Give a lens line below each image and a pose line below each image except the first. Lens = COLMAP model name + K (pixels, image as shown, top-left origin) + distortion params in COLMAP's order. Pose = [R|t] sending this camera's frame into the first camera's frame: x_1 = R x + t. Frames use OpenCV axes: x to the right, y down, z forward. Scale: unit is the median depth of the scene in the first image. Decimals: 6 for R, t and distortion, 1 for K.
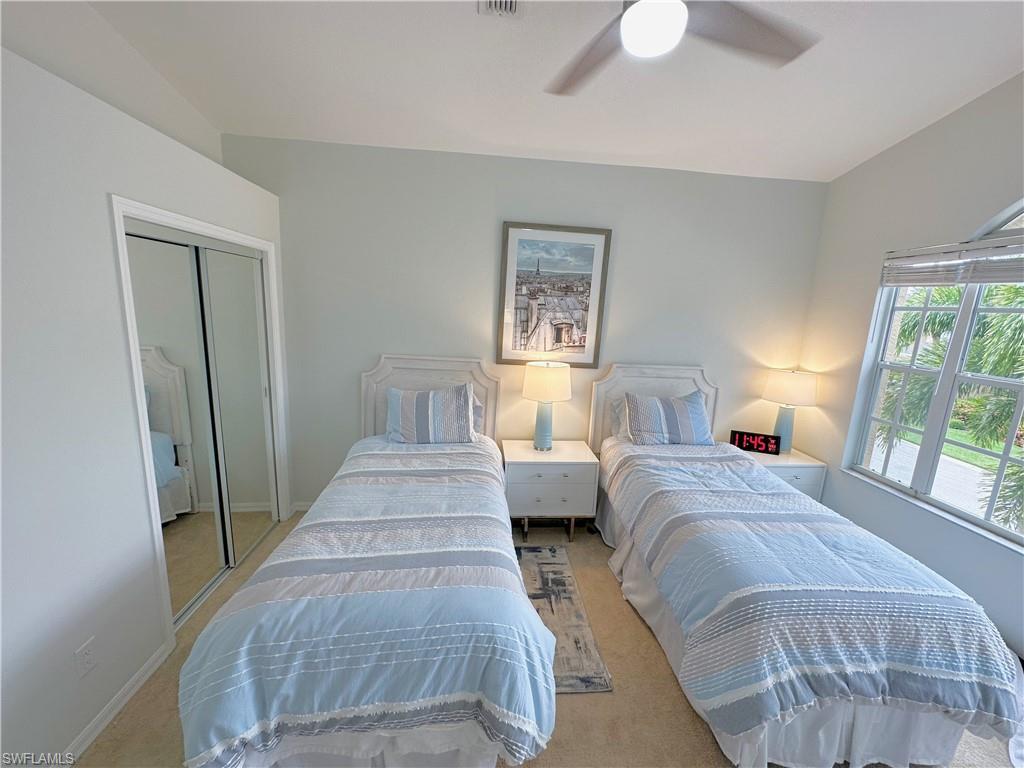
lens RADIAL K [[408.1, 0, 513.5], [0, 408.1, 384.3], [0, 0, 1]] dist [-0.000799, -0.000324]
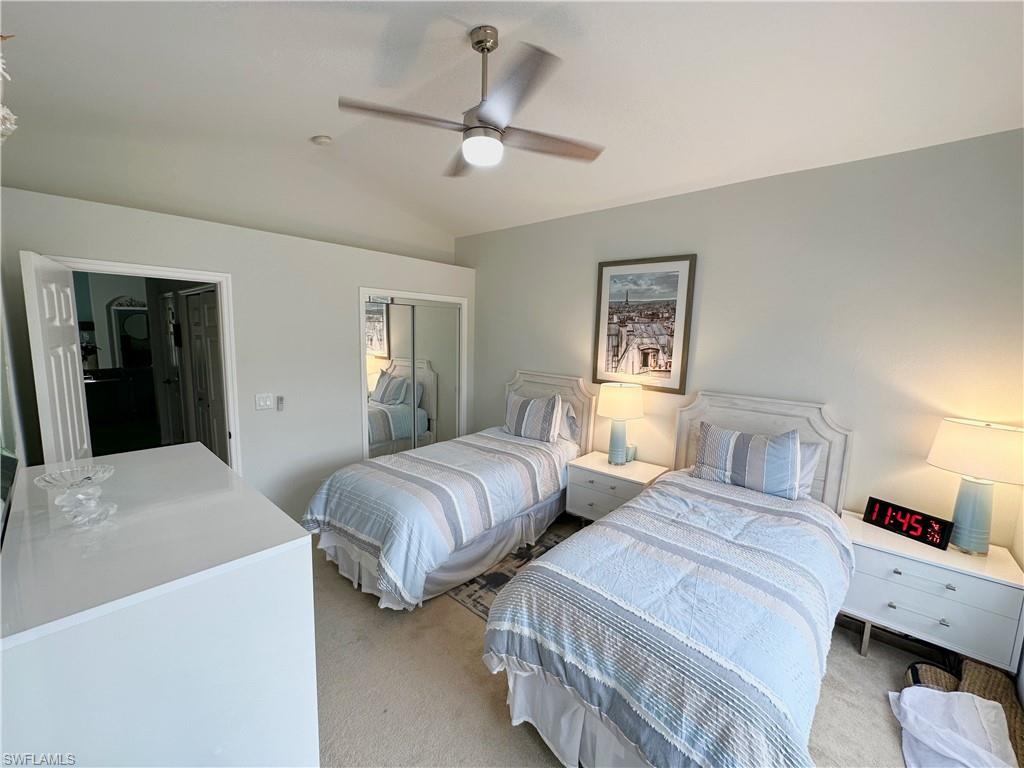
lens RADIAL K [[408.1, 0, 512.4], [0, 408.1, 384.7], [0, 0, 1]] dist [-0.000799, -0.000324]
pose [[0.693956, 0.064676, -0.717107, 0.654021], [-0.127006, 0.991336, -0.033496, 0.023110], [0.708728, 0.114322, 0.696158, 0.036058]]
